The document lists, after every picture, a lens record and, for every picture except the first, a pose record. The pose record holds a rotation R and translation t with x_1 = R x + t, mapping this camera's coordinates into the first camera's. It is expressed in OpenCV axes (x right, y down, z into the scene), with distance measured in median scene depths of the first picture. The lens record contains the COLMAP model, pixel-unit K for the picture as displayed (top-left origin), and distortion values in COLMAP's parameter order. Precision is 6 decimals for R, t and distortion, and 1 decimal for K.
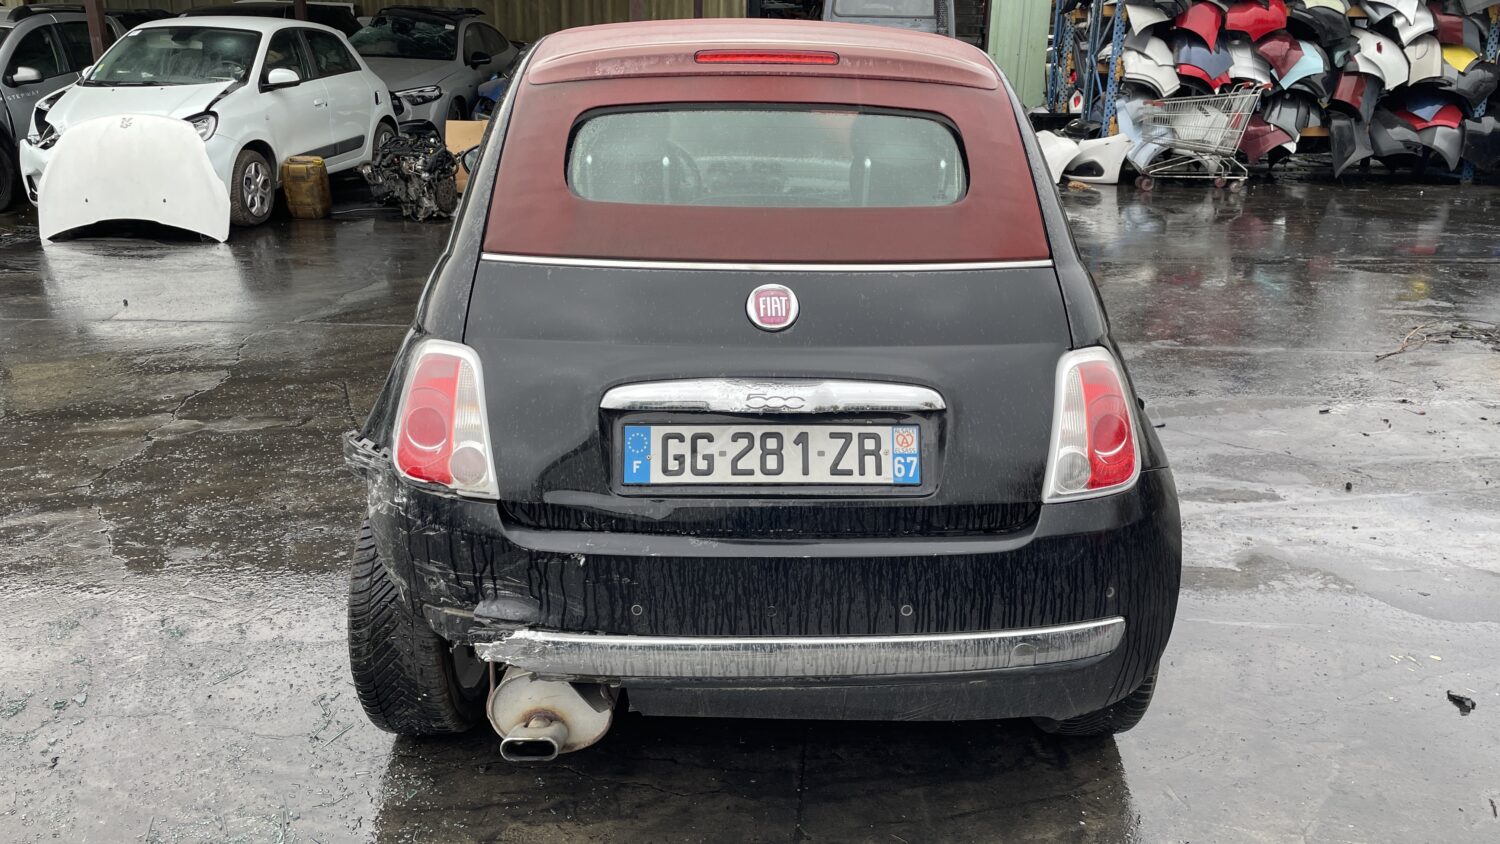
lens RADIAL K [[1168.0, 0, 759.5], [0, 1168.0, 417.4], [0, 0, 1]] dist [0.091783, -0.119565]
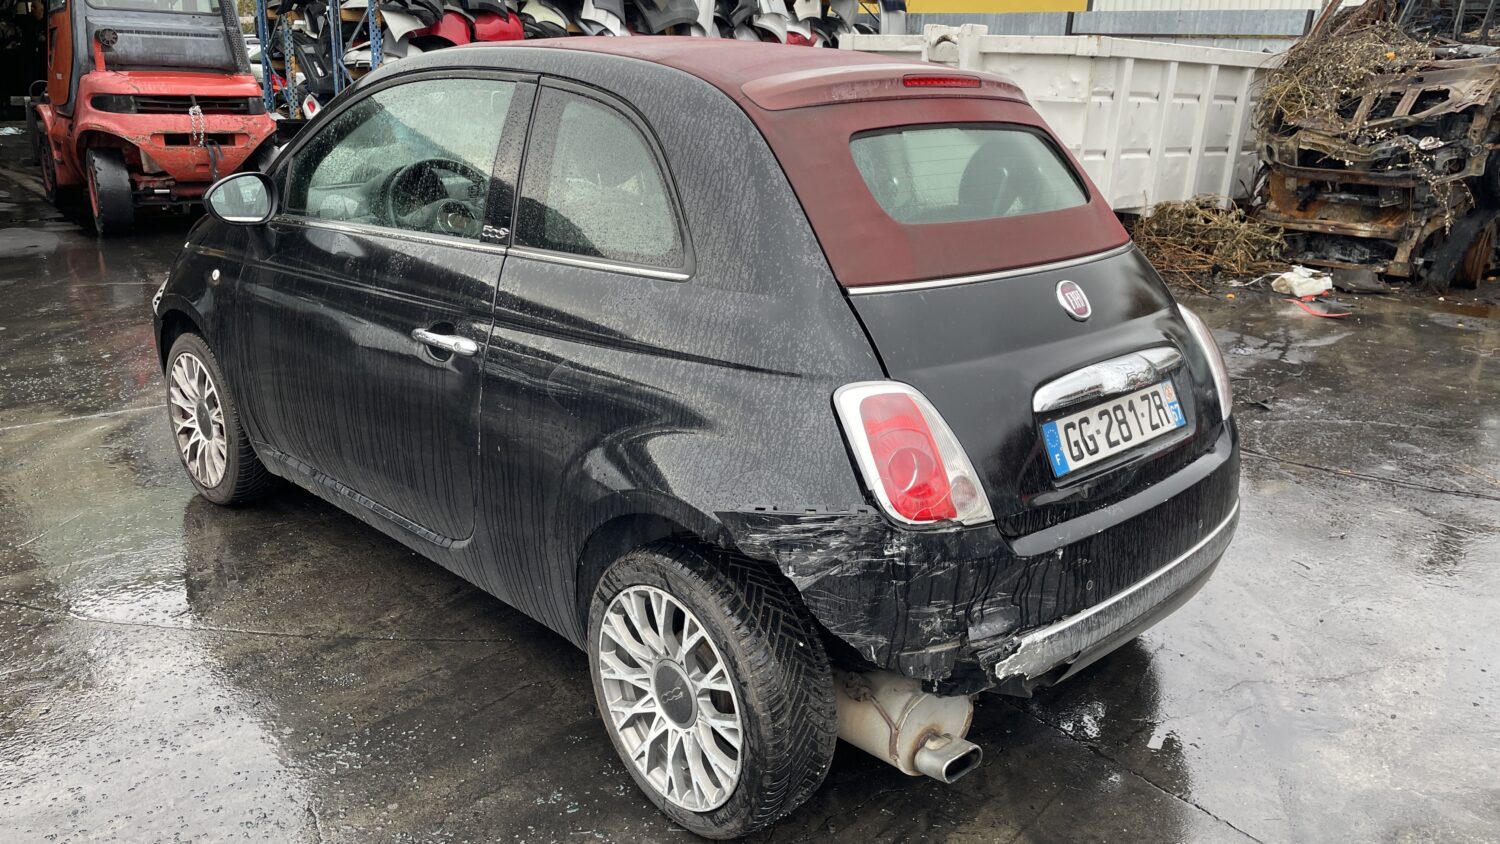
lens RADIAL K [[1168.0, 0, 759.5], [0, 1168.0, 417.4], [0, 0, 1]] dist [0.091783, -0.119565]
pose [[0.716190, -0.192384, 0.670865, -1.017069], [0.192779, 0.978389, 0.074770, -0.129688], [-0.670752, 0.075780, 0.737800, 0.373631]]
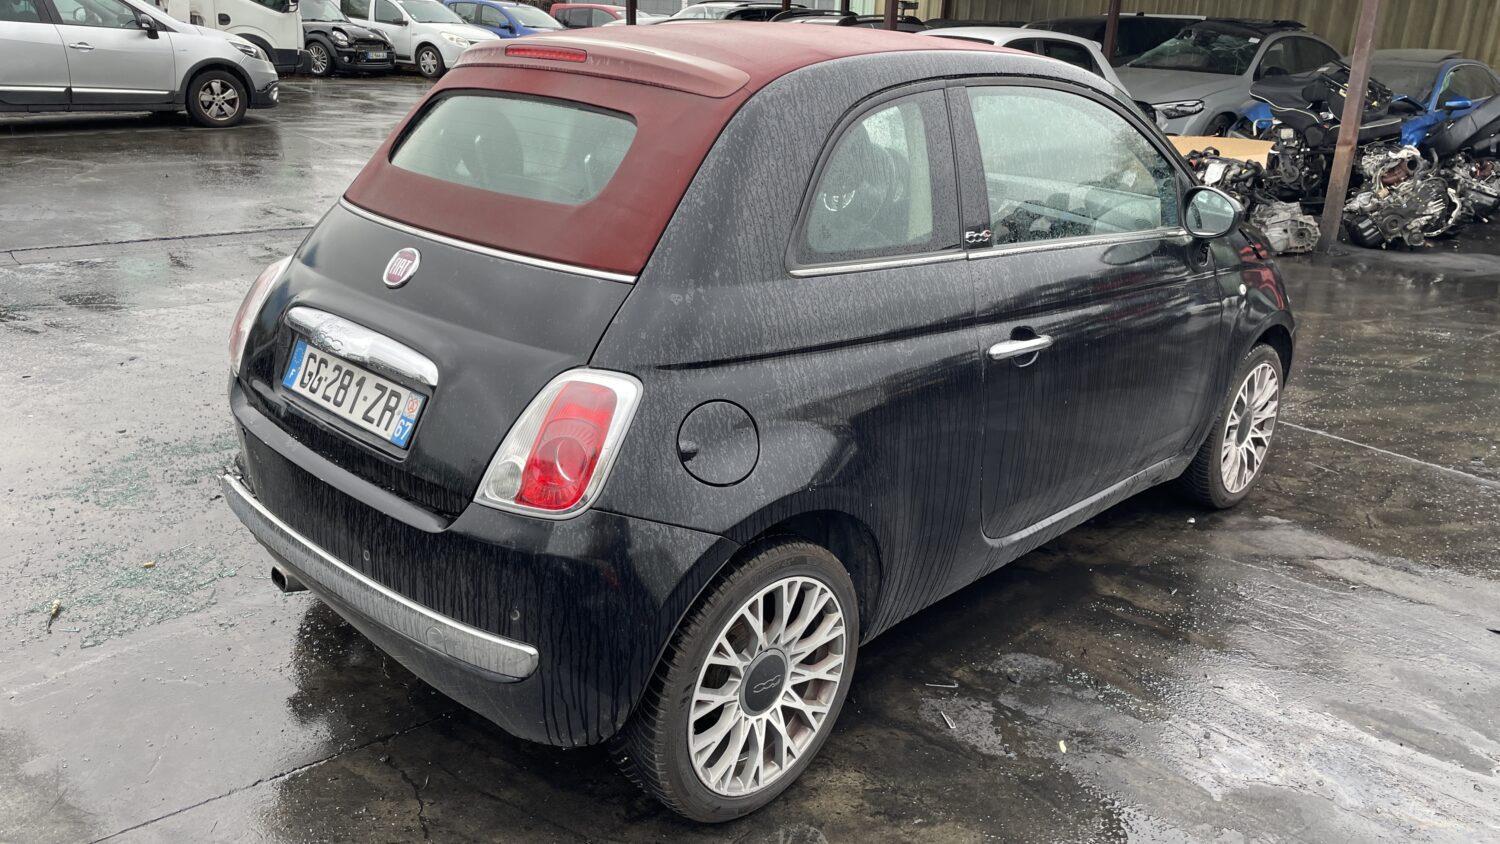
lens RADIAL K [[1168.0, 0, 759.5], [0, 1168.0, 417.4], [0, 0, 1]] dist [0.091783, -0.119565]
pose [[0.692526, 0.244610, -0.678656, 1.072411], [-0.252181, 0.963491, 0.089938, -0.146843], [0.675879, 0.108860, 0.728929, 0.428802]]
